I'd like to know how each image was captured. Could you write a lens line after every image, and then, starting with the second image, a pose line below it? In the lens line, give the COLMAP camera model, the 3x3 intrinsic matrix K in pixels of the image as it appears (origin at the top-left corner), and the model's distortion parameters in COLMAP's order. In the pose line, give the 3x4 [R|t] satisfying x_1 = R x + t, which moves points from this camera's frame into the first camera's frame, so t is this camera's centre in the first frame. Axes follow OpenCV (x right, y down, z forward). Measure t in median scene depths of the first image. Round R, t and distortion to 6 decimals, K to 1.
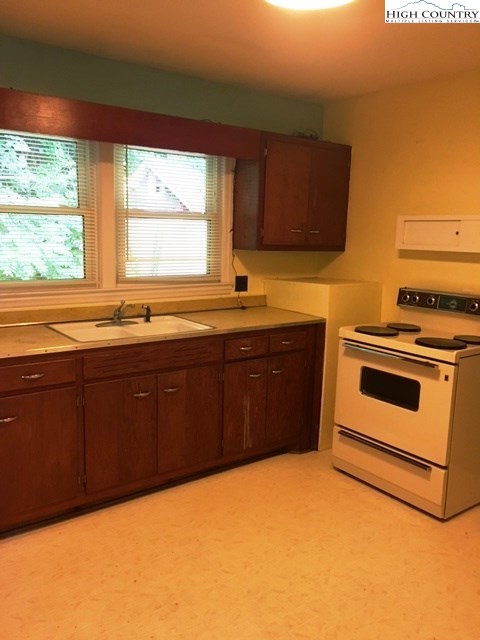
lens RADIAL K [[552.8, 0, 240.0], [0, 552.8, 320.0], [0, 0, 1]] dist [0.093258, -0.113076]
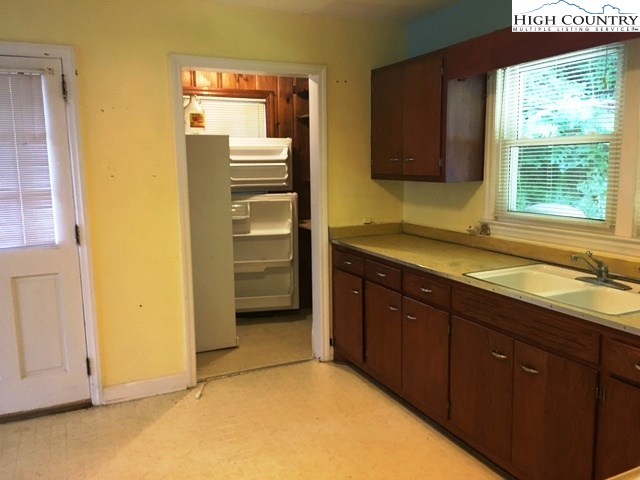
lens RADIAL K [[552.8, 0, 319.8], [0, 552.8, 246.0], [0, 0, 1]] dist [0.093258, -0.113076]
pose [[-0.229146, 0.119369, -0.966045, 0.672448], [-0.153589, 0.975586, 0.156979, -0.116097], [0.961198, 0.184345, -0.205218, 0.871265]]
